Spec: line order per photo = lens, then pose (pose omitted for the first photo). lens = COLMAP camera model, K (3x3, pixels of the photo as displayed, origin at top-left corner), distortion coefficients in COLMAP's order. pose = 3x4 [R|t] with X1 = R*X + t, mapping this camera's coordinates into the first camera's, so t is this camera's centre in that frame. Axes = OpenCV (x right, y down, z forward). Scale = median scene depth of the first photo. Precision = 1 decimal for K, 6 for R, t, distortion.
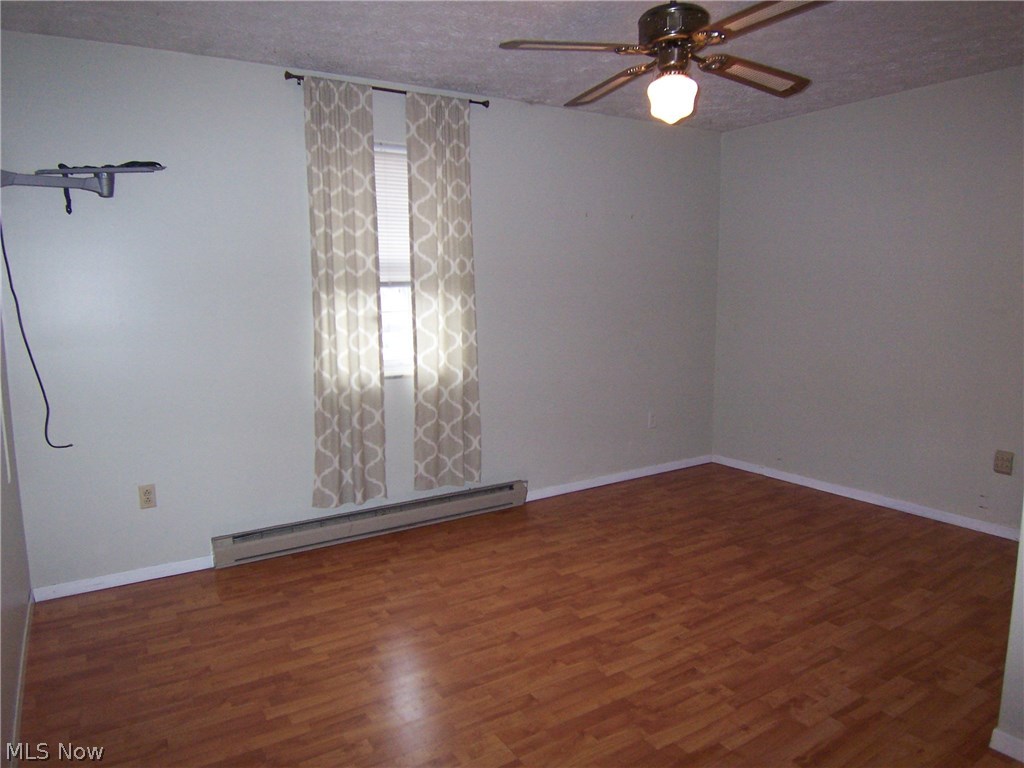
lens RADIAL K [[690.2, 0, 508.8], [0, 690.2, 377.1], [0, 0, 1]] dist [-0.003638, -0.038250]
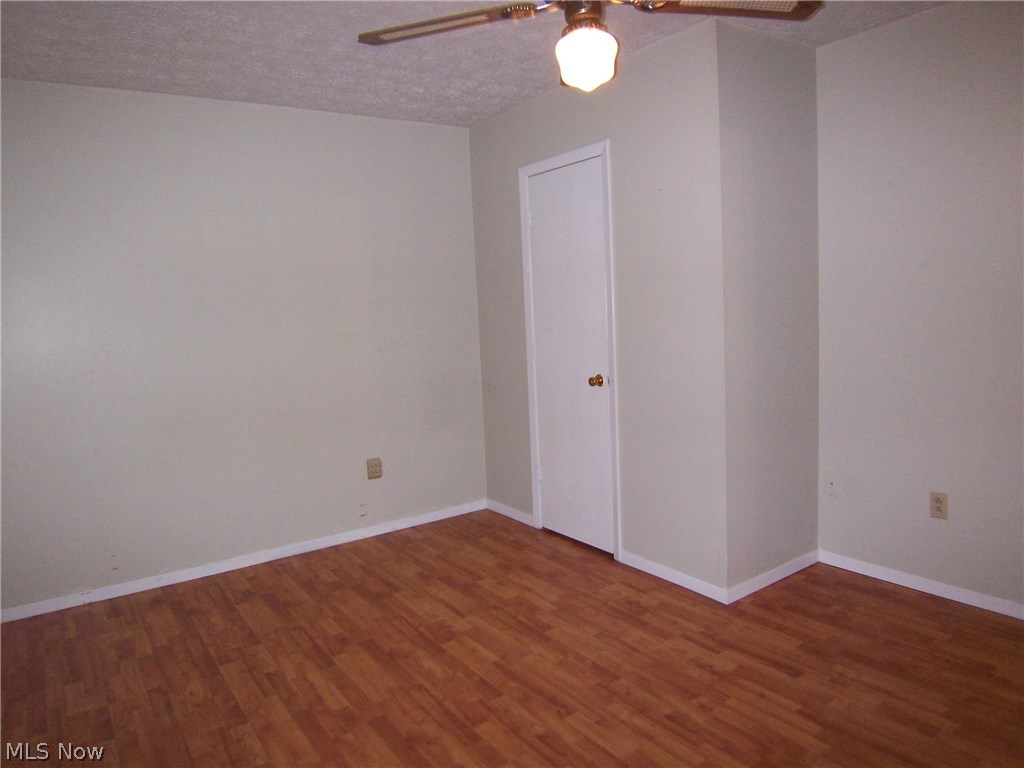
lens RADIAL K [[690.2, 0, 508.8], [0, 690.2, 377.1], [0, 0, 1]] dist [-0.003638, -0.038250]
pose [[-0.058084, -0.077987, 0.995261, -0.439027], [0.171392, 0.981363, 0.086900, -0.089496], [-0.983489, 0.175627, -0.043635, 0.903458]]
